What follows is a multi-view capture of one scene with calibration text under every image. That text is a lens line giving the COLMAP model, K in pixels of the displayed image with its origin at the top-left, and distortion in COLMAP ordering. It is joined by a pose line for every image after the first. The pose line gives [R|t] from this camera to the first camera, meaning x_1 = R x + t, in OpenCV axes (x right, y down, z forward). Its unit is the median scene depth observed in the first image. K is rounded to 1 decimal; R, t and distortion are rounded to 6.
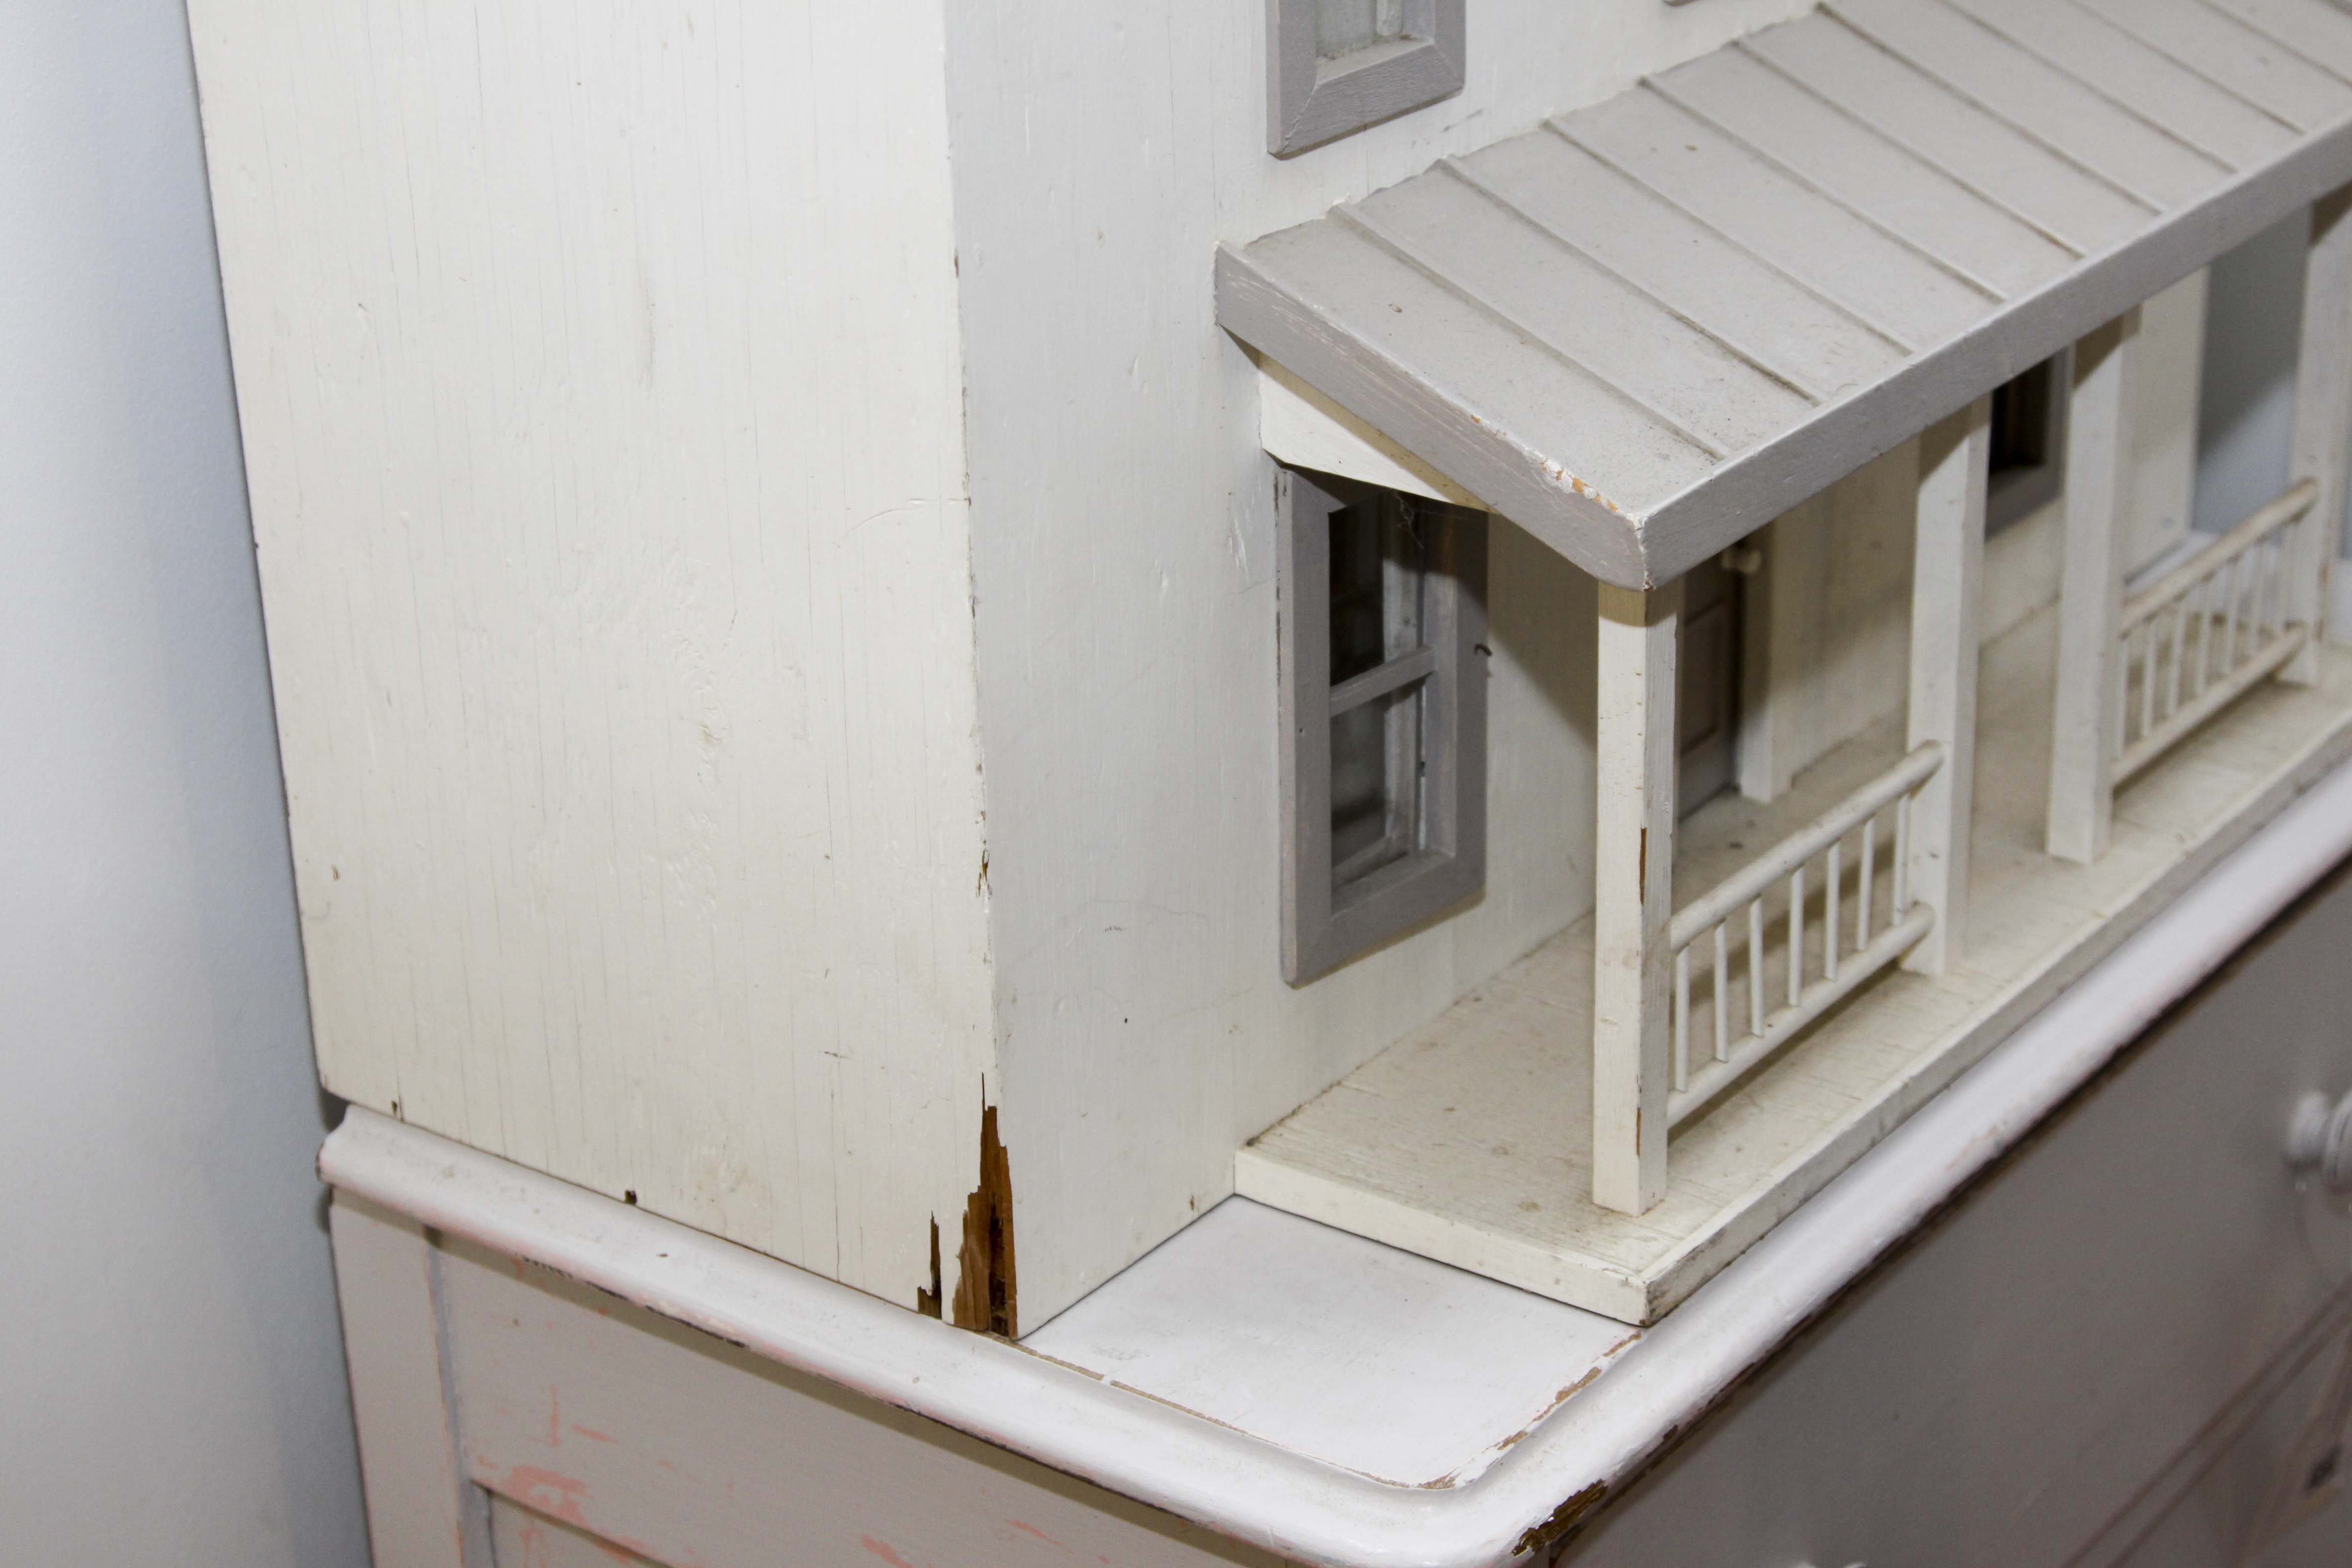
lens RADIAL K [[4272.2, 0, 1185.5], [0, 4272.2, 782.0], [0, 0, 1]] dist [0.036919, 0.000000]
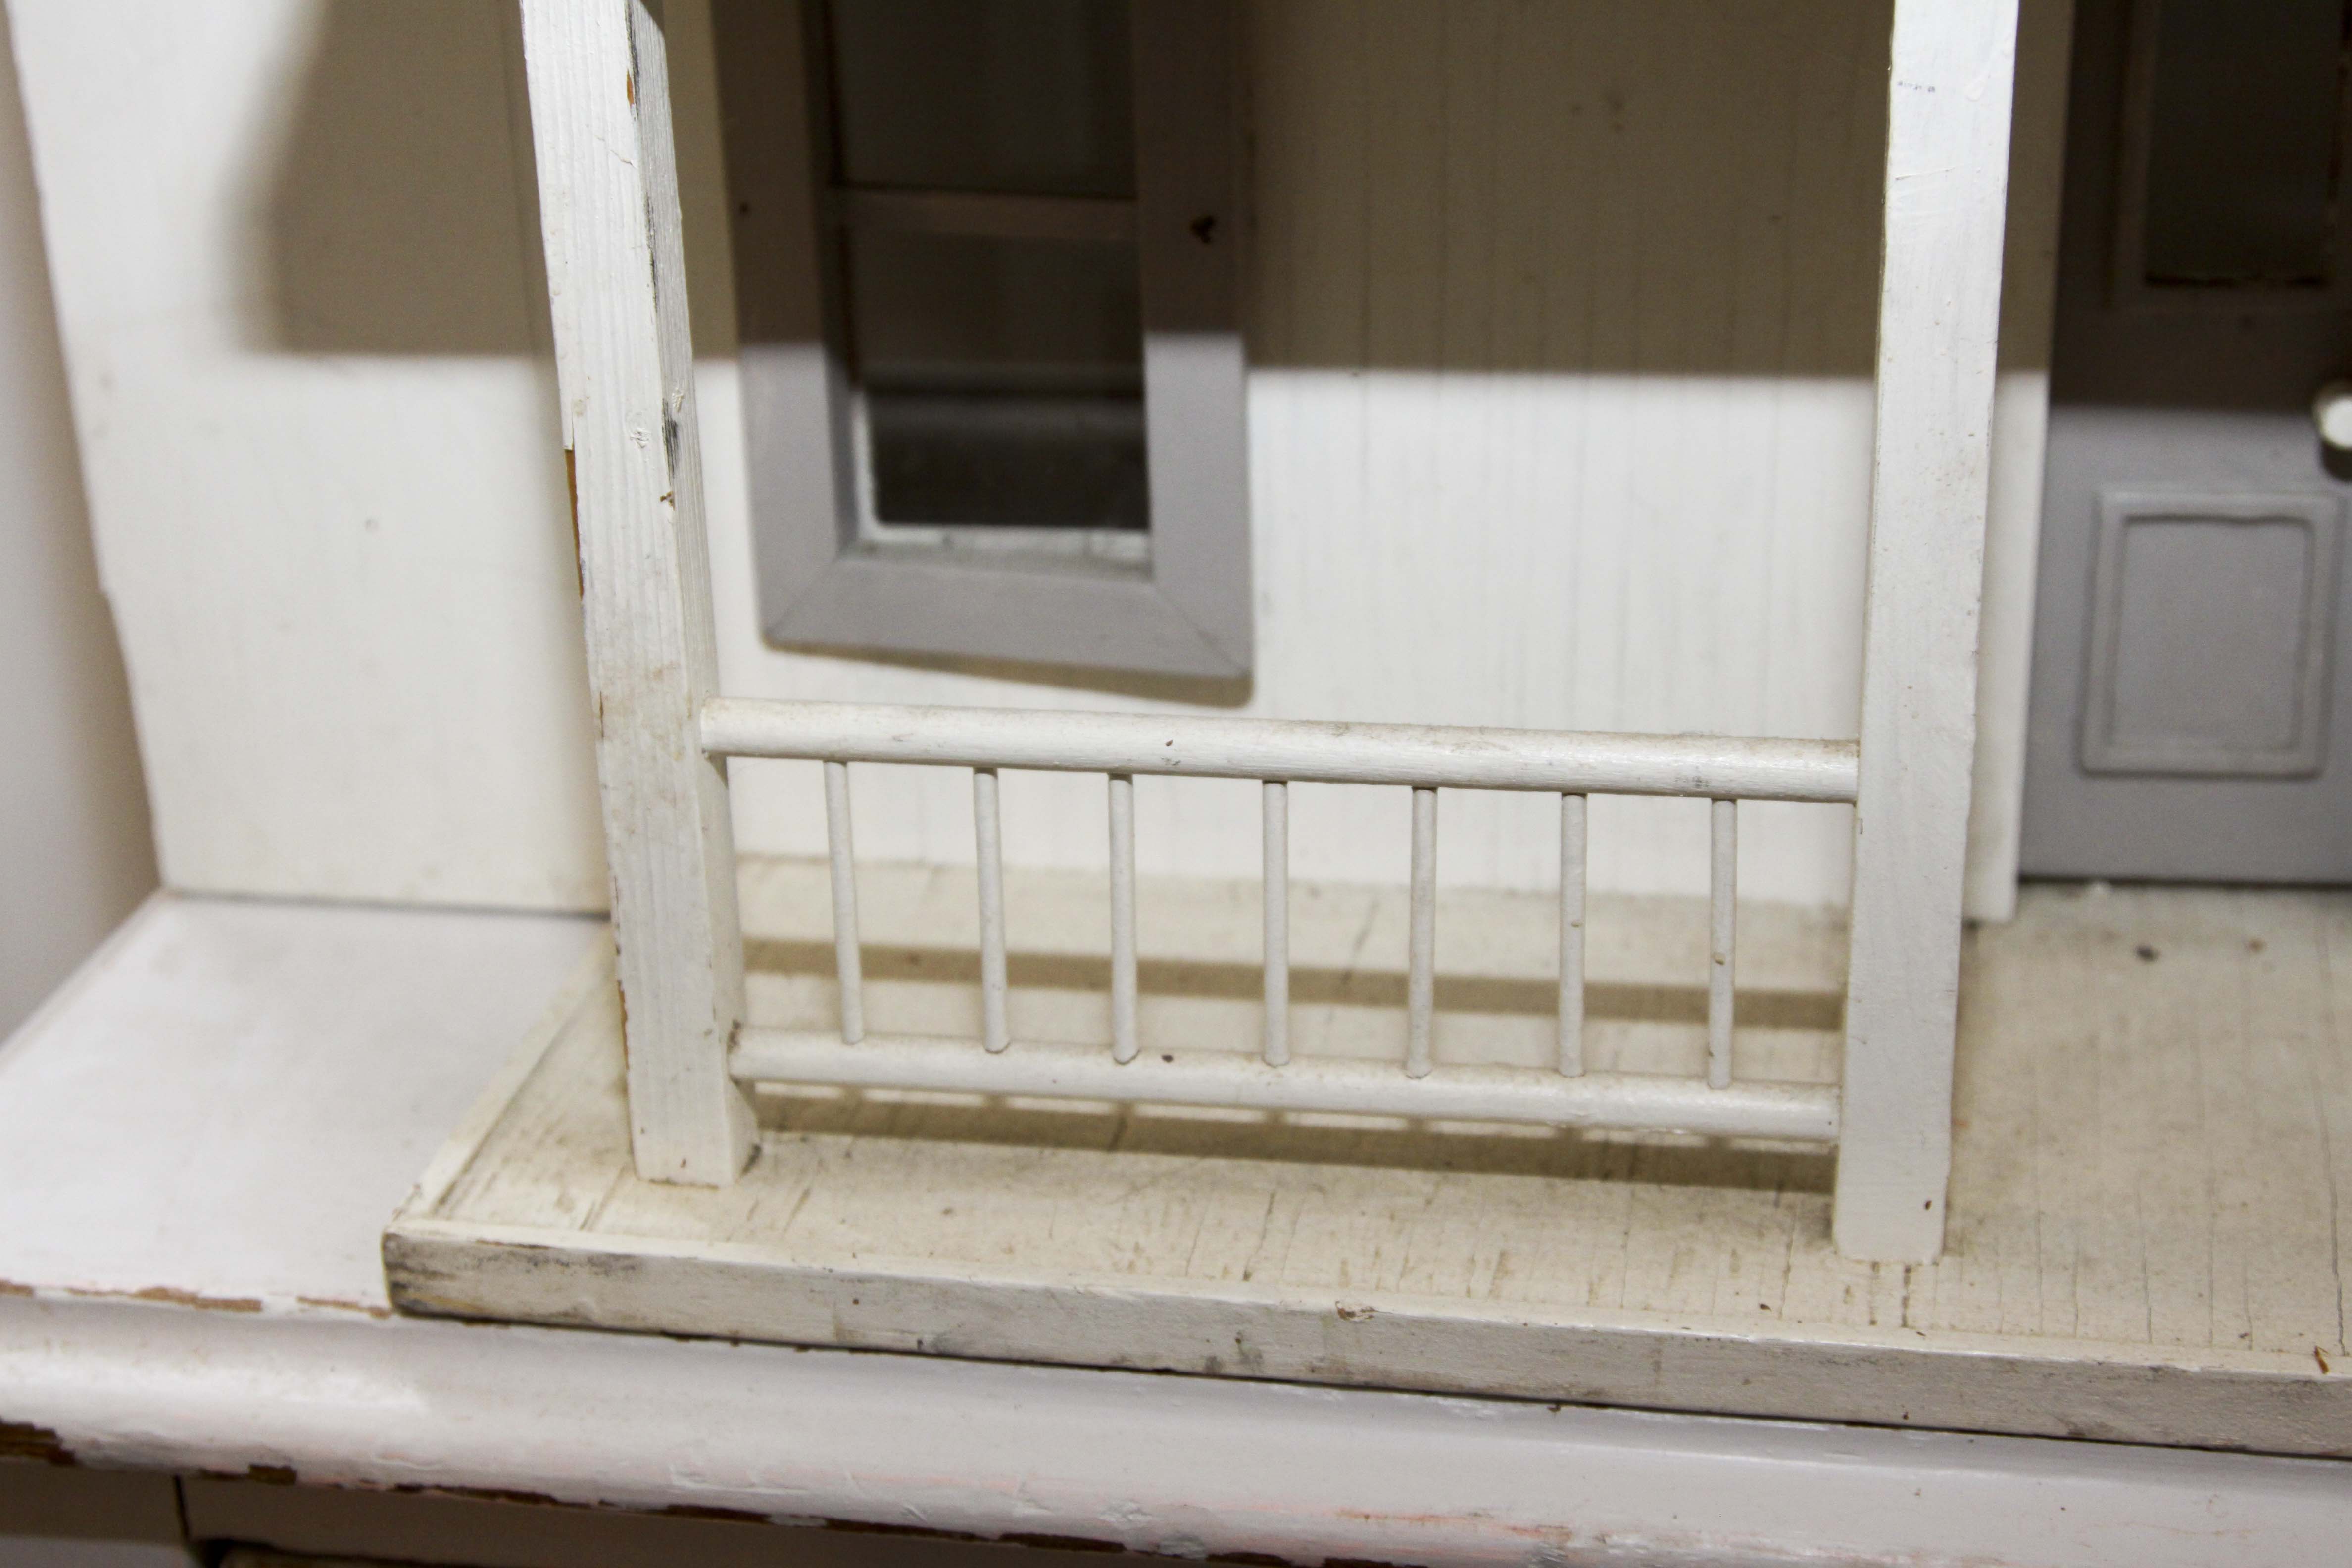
lens RADIAL K [[3724.2, 0, 1176.3], [0, 3724.2, 792.7], [0, 0, 1]] dist [-0.026974, 0.000000]
pose [[0.440947, 0.373922, -0.815934, 0.514737], [-0.334934, 0.911968, 0.236927, -0.081951], [0.832698, 0.168812, 0.527368, 0.802363]]
